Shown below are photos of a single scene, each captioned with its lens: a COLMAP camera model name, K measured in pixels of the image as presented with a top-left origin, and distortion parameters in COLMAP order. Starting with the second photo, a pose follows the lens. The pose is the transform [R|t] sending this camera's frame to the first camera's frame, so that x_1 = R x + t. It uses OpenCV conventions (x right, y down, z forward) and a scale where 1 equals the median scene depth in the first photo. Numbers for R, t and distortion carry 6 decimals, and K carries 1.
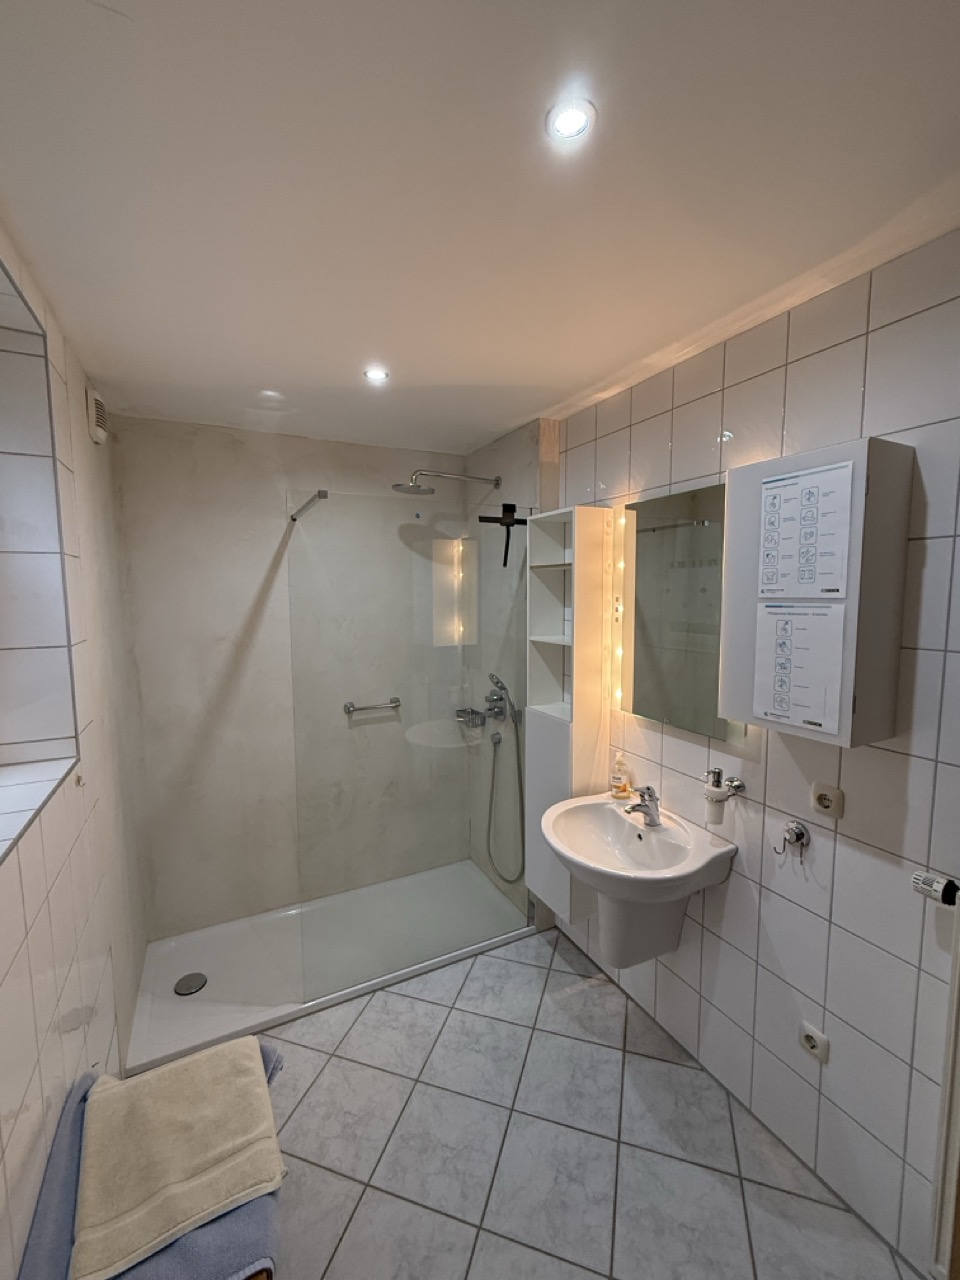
lens RADIAL K [[527.9, 0, 469.6], [0, 527.9, 643.9], [0, 0, 1]] dist [0.007637, 0.000077]
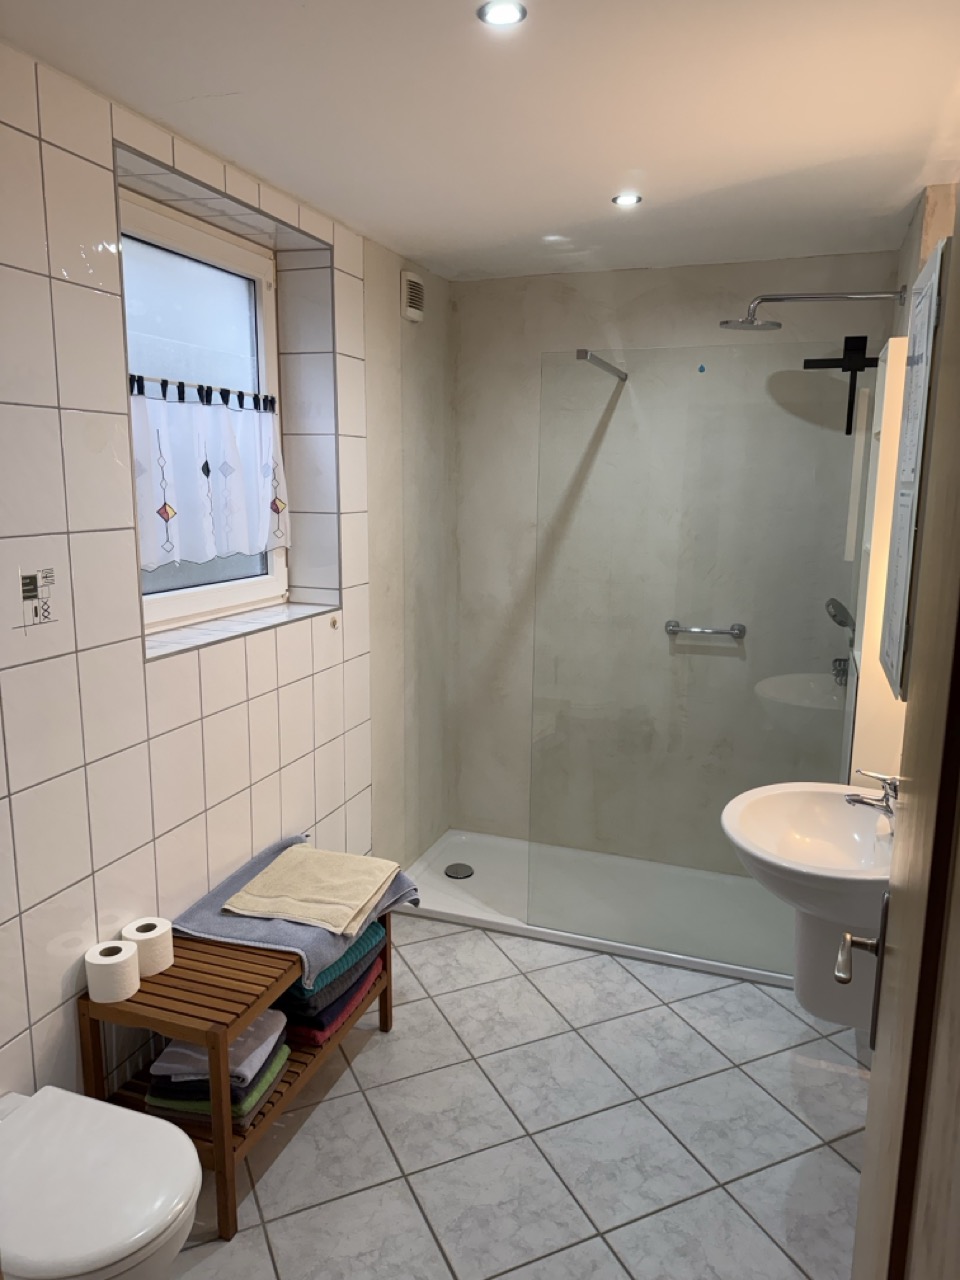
lens RADIAL K [[883.9, 0, 480.0], [0, 883.9, 640.0], [0, 0, 1]] dist [0.076869, -0.074514]
pose [[0.689751, 0.147167, -0.708932, 0.594765], [-0.087439, 0.988890, 0.120211, 0.012153], [0.718747, -0.020928, 0.694956, -0.107502]]
